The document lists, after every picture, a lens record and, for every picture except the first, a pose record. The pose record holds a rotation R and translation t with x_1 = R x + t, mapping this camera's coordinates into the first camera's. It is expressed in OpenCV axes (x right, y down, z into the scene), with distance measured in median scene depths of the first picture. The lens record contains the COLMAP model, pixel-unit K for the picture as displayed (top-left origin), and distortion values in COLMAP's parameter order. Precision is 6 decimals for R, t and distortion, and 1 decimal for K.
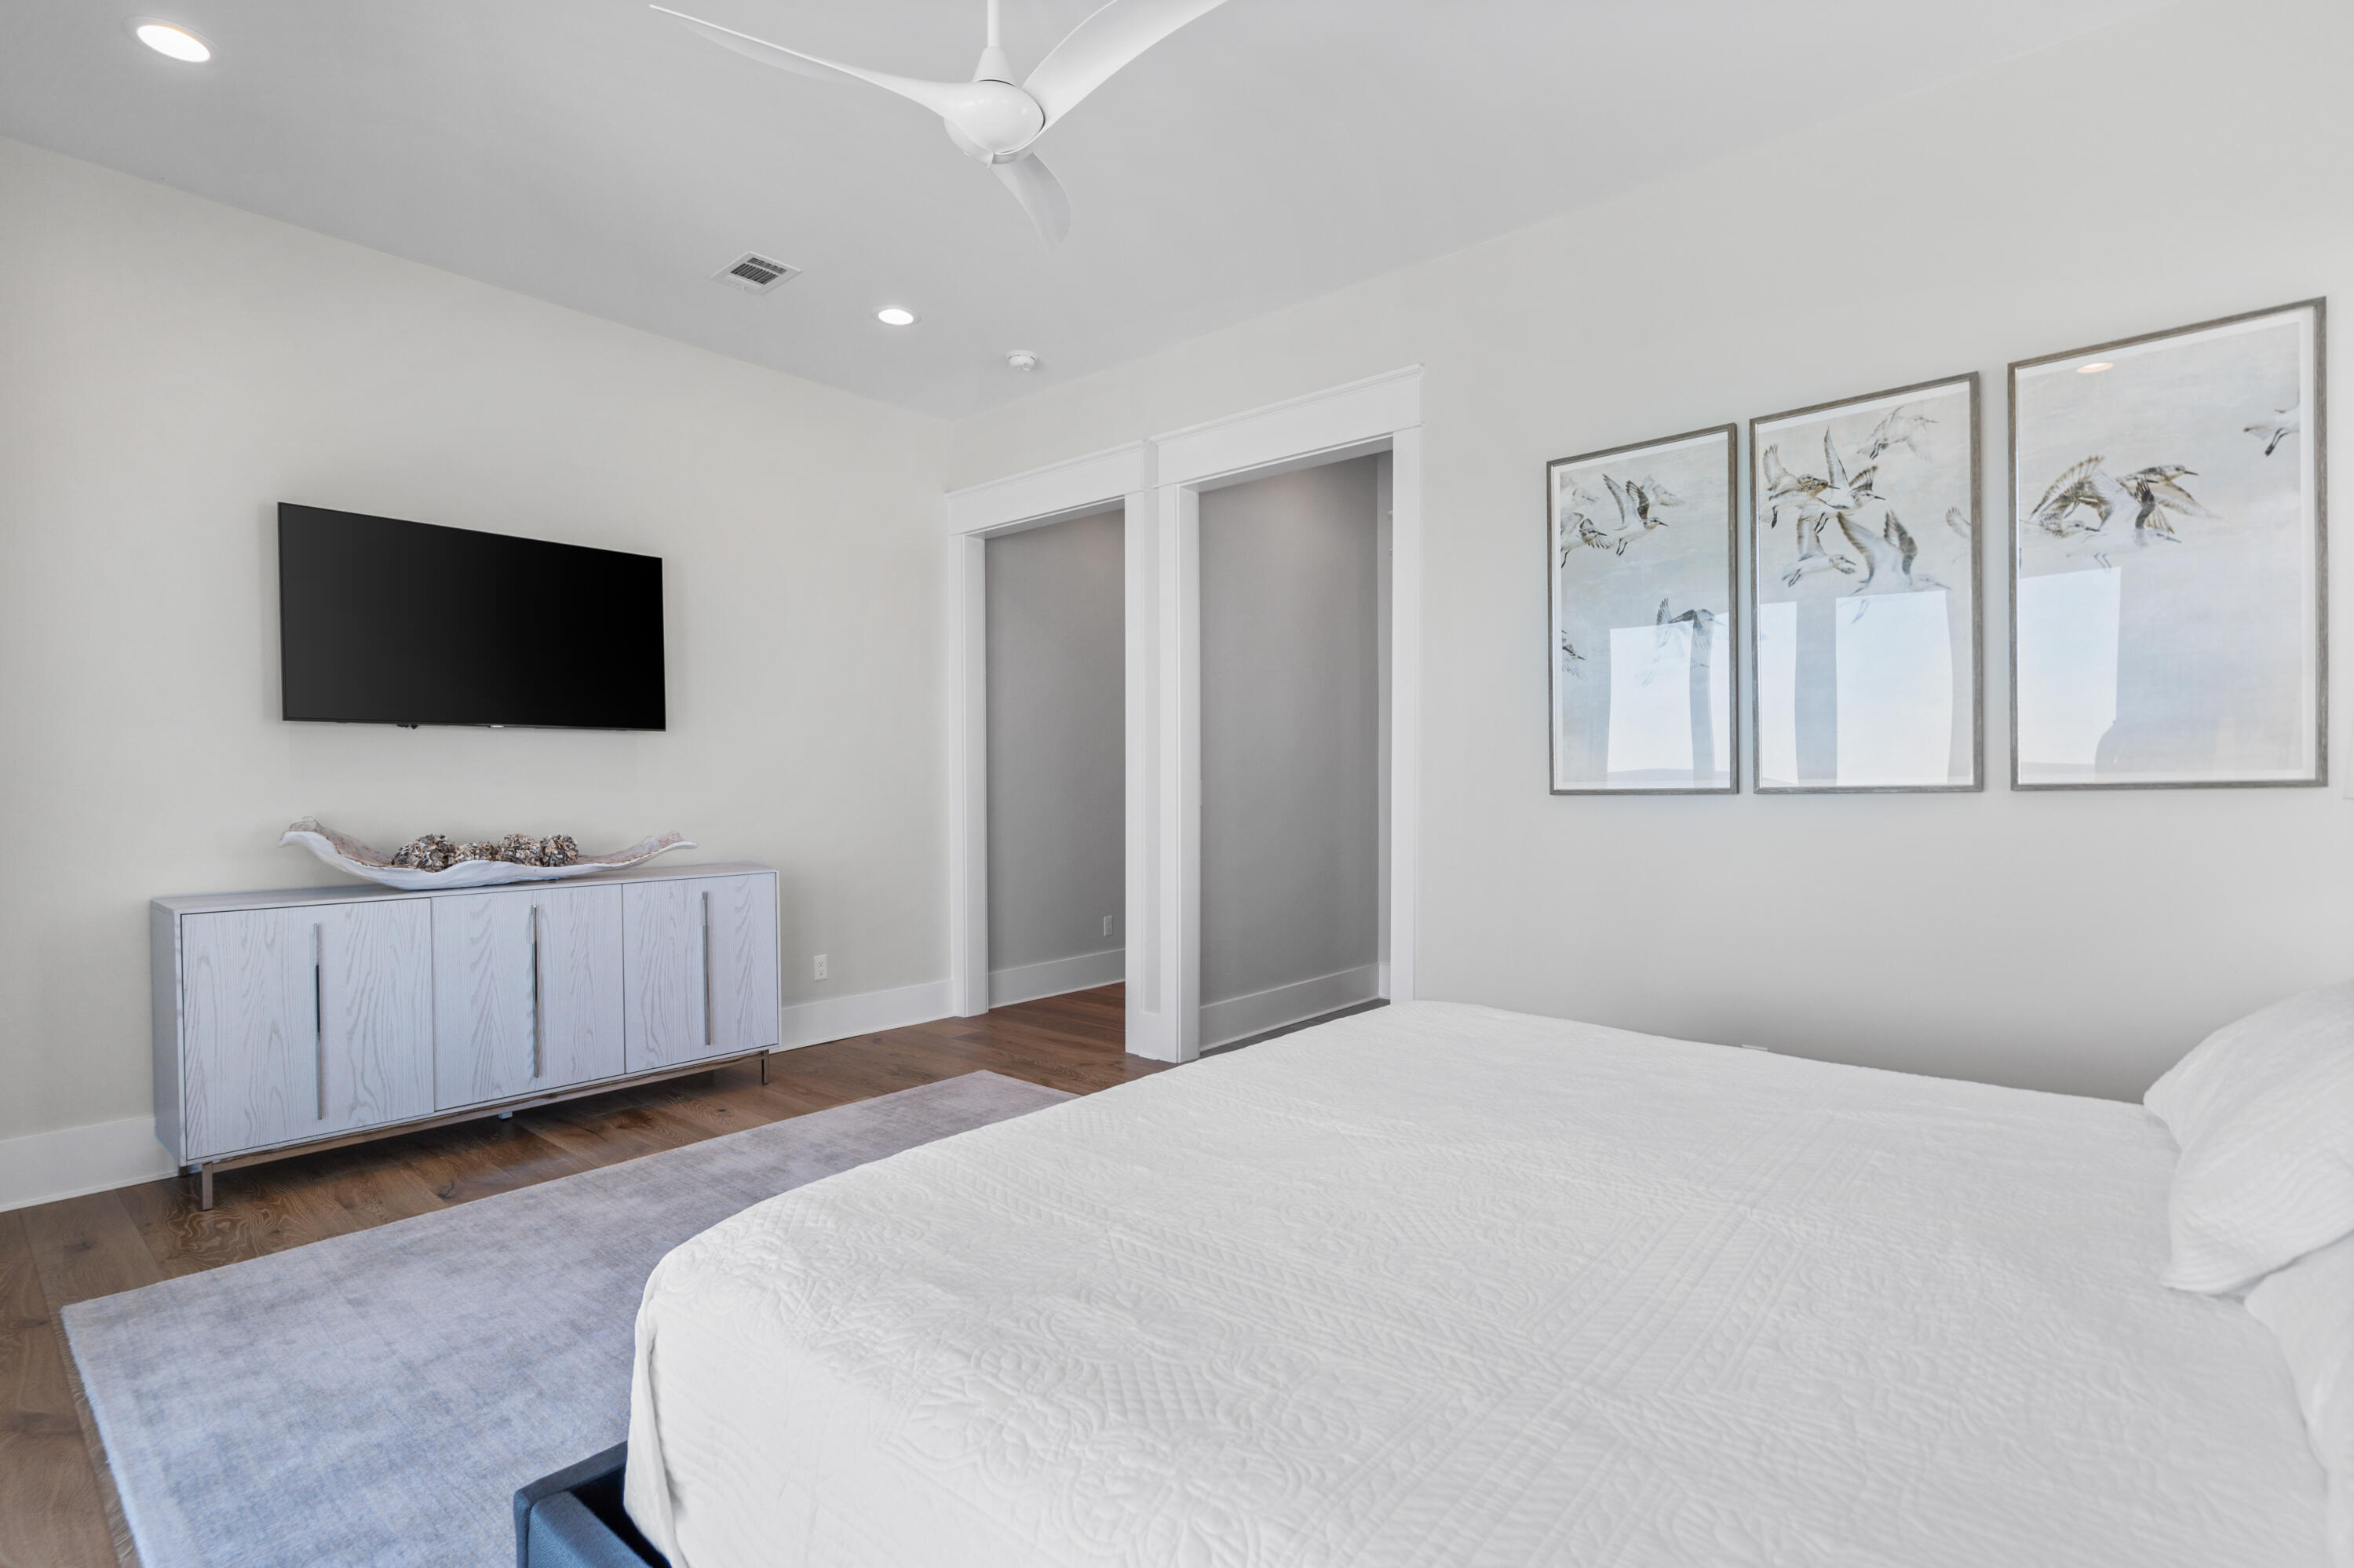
lens RADIAL K [[1111.1, 0, 1152.8], [0, 1111.1, 783.7], [0, 0, 1]] dist [-0.002656, 0.001237]
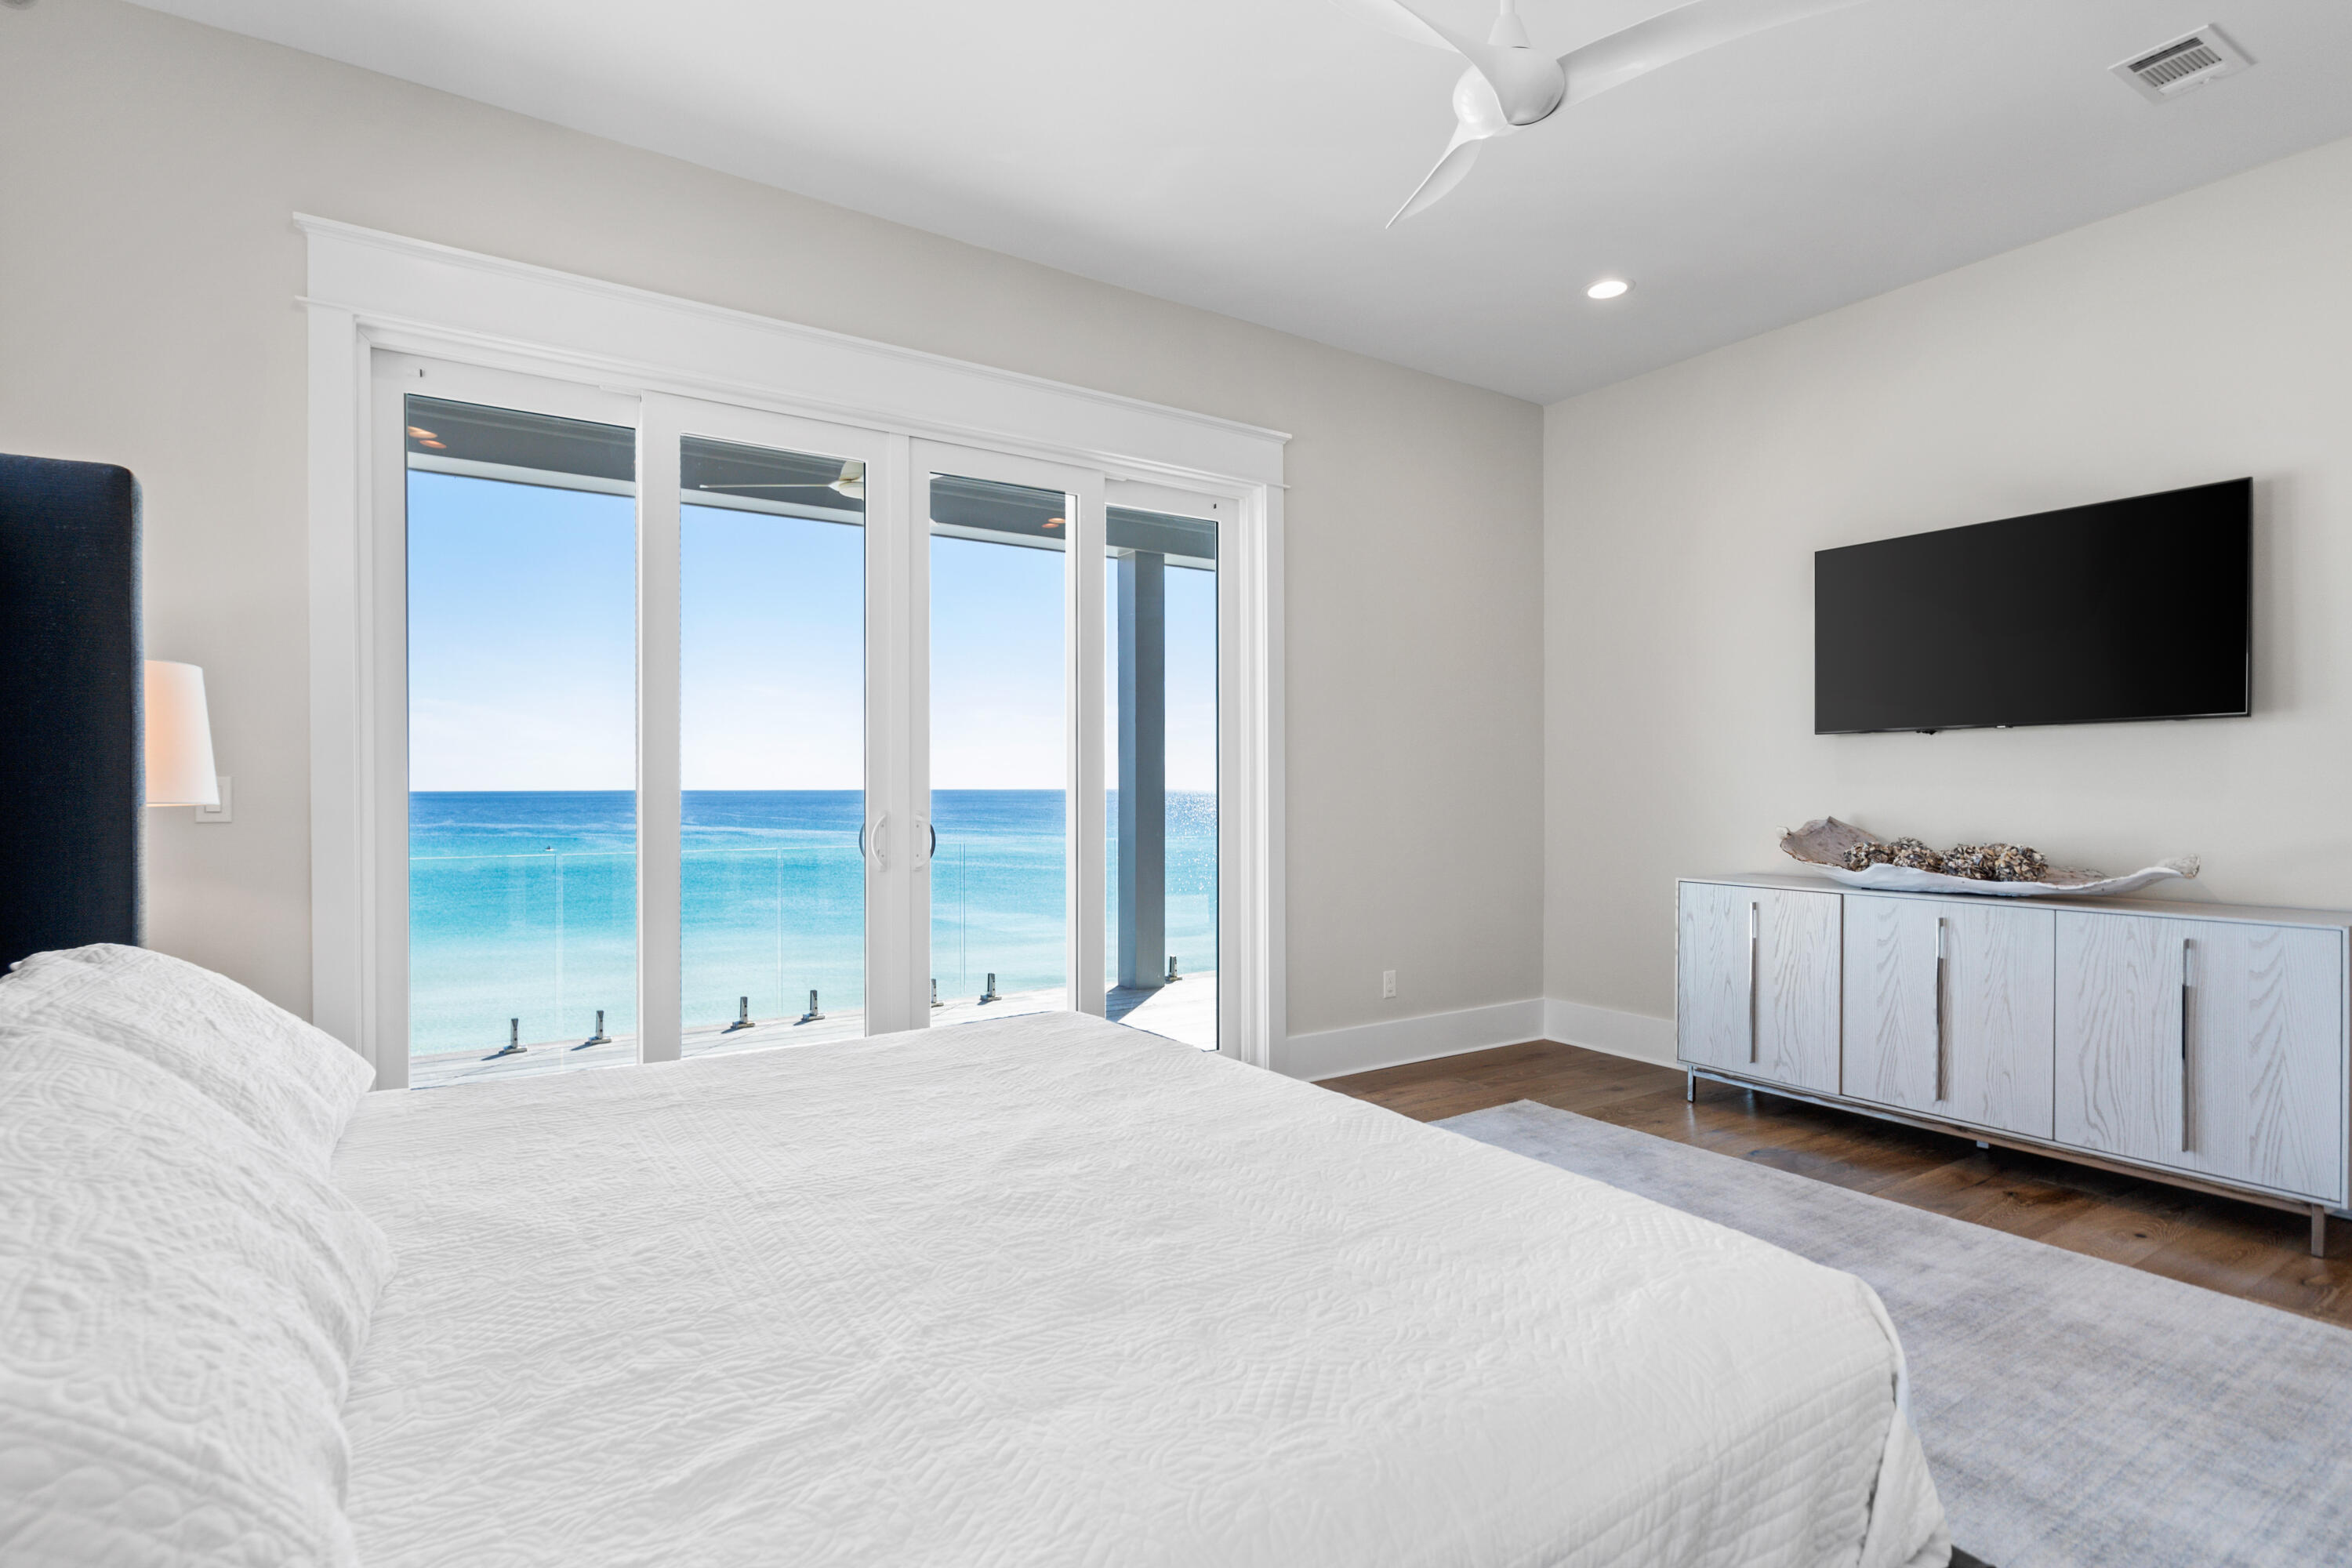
lens RADIAL K [[1110.2, 0, 1161.7], [0, 1110.2, 768.8], [0, 0, 1]] dist [-0.002656, 0.001237]
pose [[-0.255280, -0.011837, -0.966795, 0.538844], [-0.002687, 0.999930, -0.011533, -0.003951], [0.966864, -0.000346, -0.255293, 0.620269]]
